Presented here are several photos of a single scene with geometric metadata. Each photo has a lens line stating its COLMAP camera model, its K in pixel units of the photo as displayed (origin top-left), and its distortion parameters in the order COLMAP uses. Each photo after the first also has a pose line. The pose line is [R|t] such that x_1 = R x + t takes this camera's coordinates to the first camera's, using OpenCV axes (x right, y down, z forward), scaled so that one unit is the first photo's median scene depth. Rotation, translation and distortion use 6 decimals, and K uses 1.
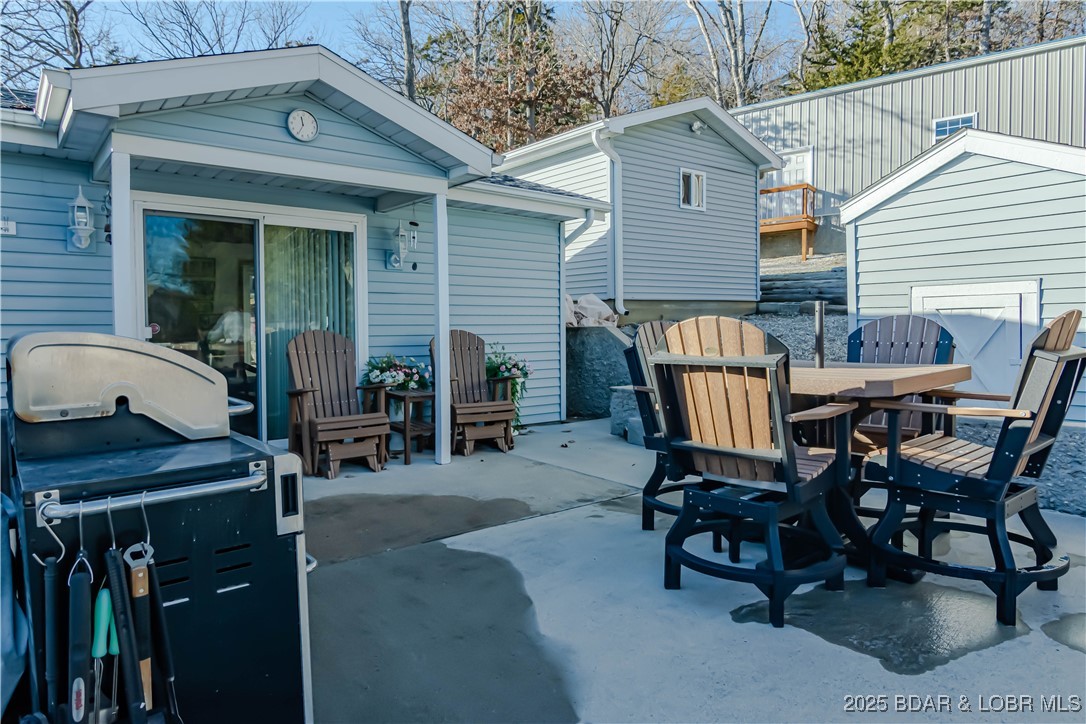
lens RADIAL K [[646.6, 0, 543.5], [0, 646.6, 350.5], [0, 0, 1]] dist [-0.003510, -0.001108]
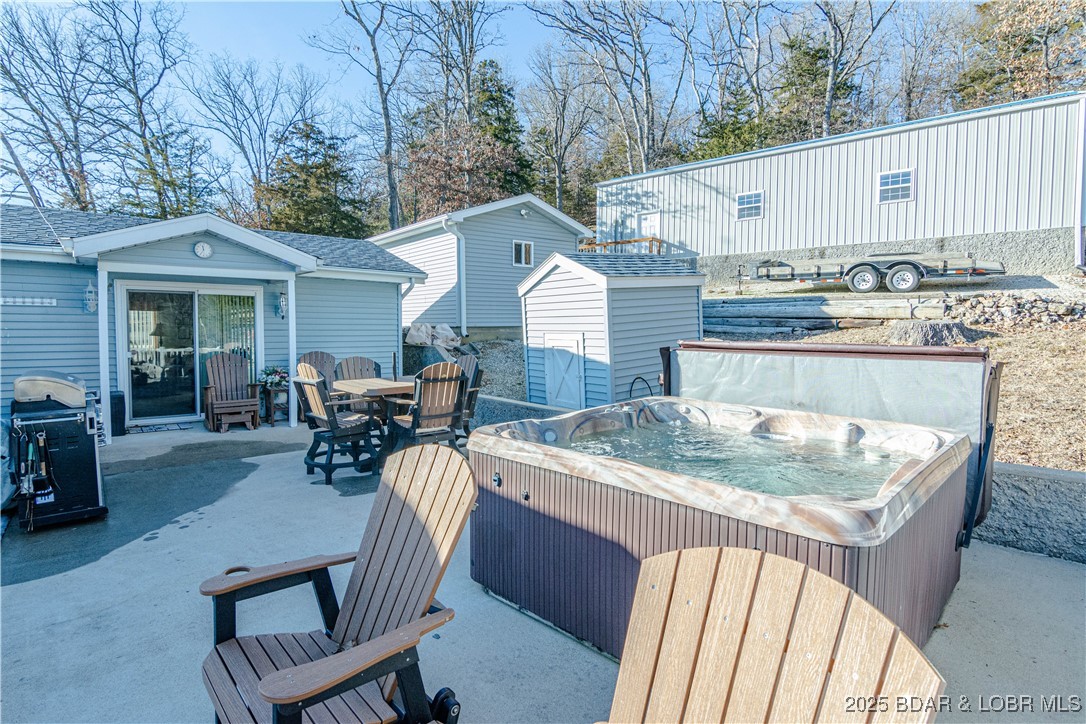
lens RADIAL K [[532.8, 0, 541.3], [0, 532.8, 349.7], [0, 0, 1]] dist [0.000198, -0.006170]
pose [[0.999944, 0.009860, -0.003748, 0.315520], [-0.009838, 0.999935, 0.005724, -0.033540], [0.003804, -0.005687, 0.999977, -0.288541]]
